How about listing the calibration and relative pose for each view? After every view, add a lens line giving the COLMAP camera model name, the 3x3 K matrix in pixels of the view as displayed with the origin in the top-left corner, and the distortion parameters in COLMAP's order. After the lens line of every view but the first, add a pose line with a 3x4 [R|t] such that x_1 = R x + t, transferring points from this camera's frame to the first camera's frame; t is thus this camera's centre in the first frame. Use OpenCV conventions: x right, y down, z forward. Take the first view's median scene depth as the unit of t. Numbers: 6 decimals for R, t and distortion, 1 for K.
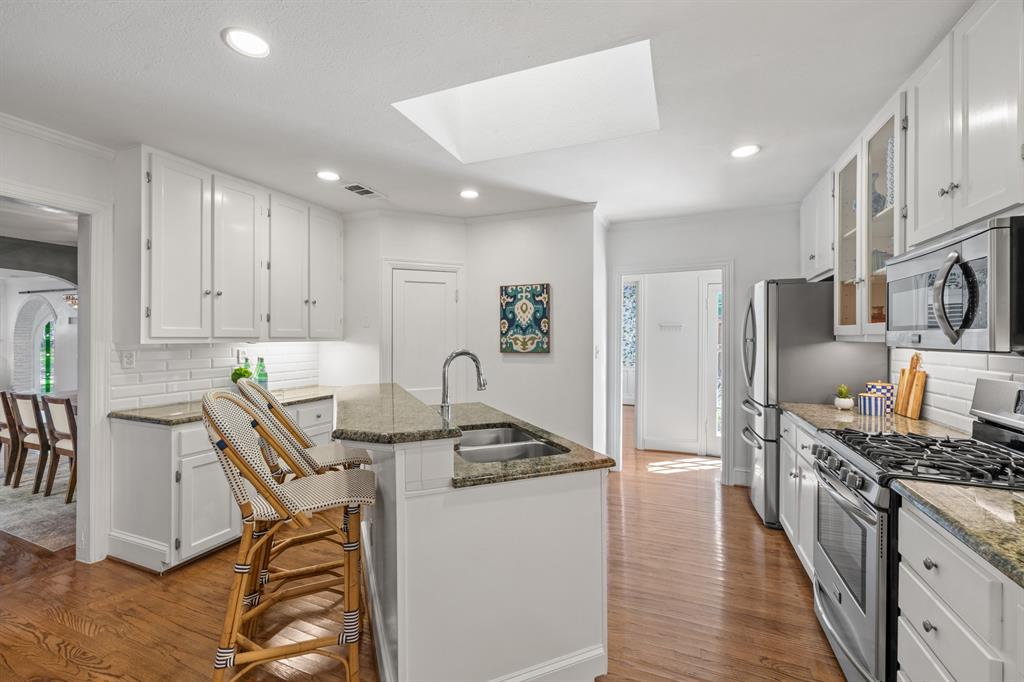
lens RADIAL K [[432.1, 0, 510.8], [0, 432.1, 333.0], [0, 0, 1]] dist [-0.002432, 0.000644]
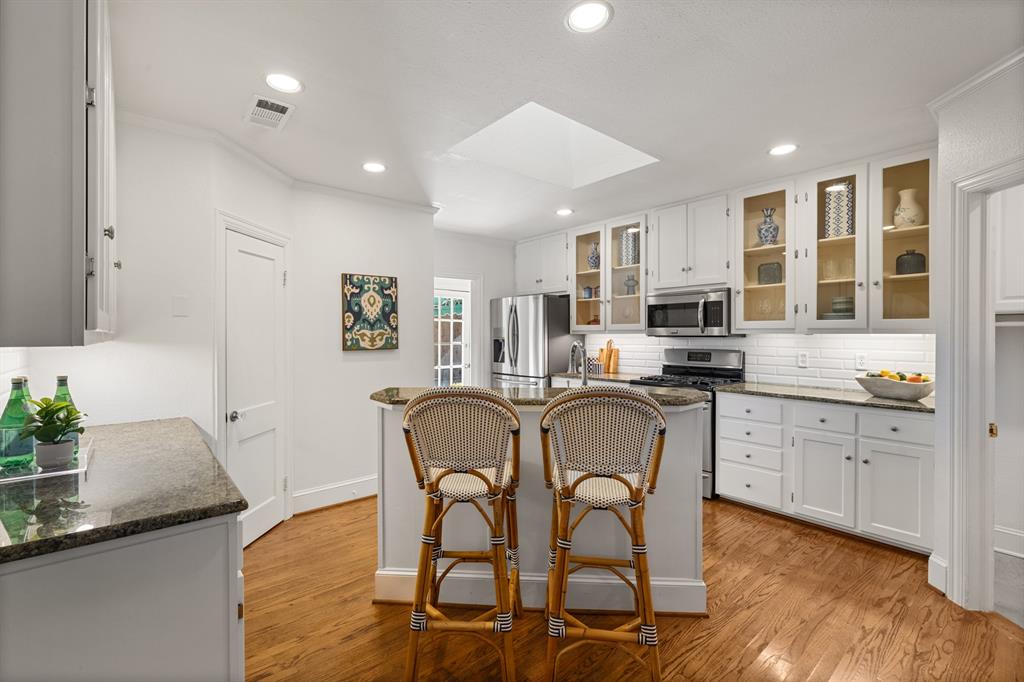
lens RADIAL K [[449.1, 0, 507.4], [0, 449.1, 336.1], [0, 0, 1]] dist [-0.004295, -0.000466]
pose [[0.454587, -0.007298, 0.890672, -0.686939], [-0.001739, 0.999957, 0.009081, 0.007826], [-0.890701, -0.005677, 0.454555, 0.311364]]
